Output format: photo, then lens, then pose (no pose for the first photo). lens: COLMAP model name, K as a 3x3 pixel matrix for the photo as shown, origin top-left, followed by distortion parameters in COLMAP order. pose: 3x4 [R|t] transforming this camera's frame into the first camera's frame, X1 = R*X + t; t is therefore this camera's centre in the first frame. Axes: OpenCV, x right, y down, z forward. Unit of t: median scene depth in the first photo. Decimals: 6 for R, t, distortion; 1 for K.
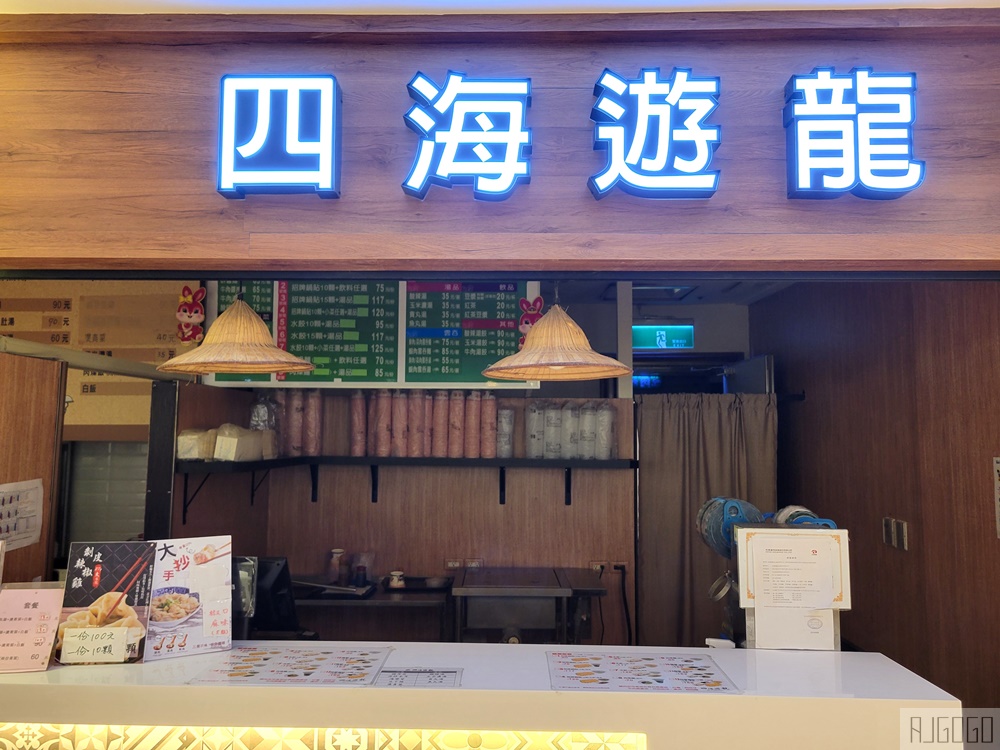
lens RADIAL K [[755.3, 0, 500.0], [0, 755.3, 375.0], [0, 0, 1]] dist [0.048064, -0.004300]
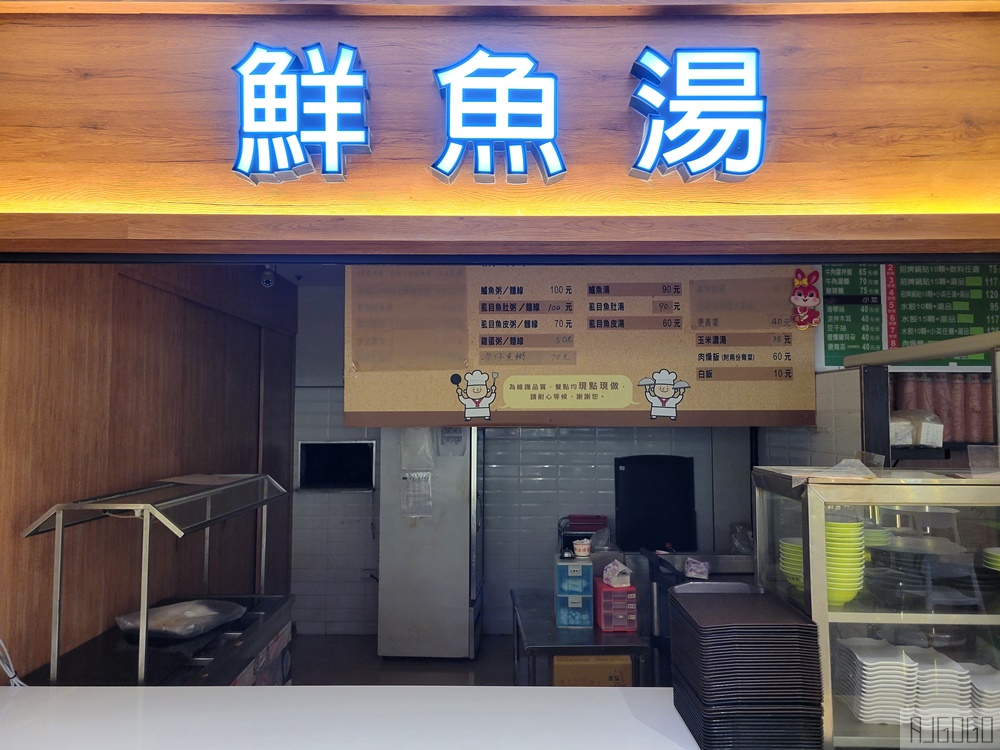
lens RADIAL K [[755.3, 0, 500.0], [0, 755.3, 375.0], [0, 0, 1]] dist [0.048064, -0.004300]
pose [[0.998651, -0.006905, 0.051461, -0.848046], [0.005570, 0.999645, 0.026048, -0.008063], [-0.051623, -0.025726, 0.998335, 0.038392]]
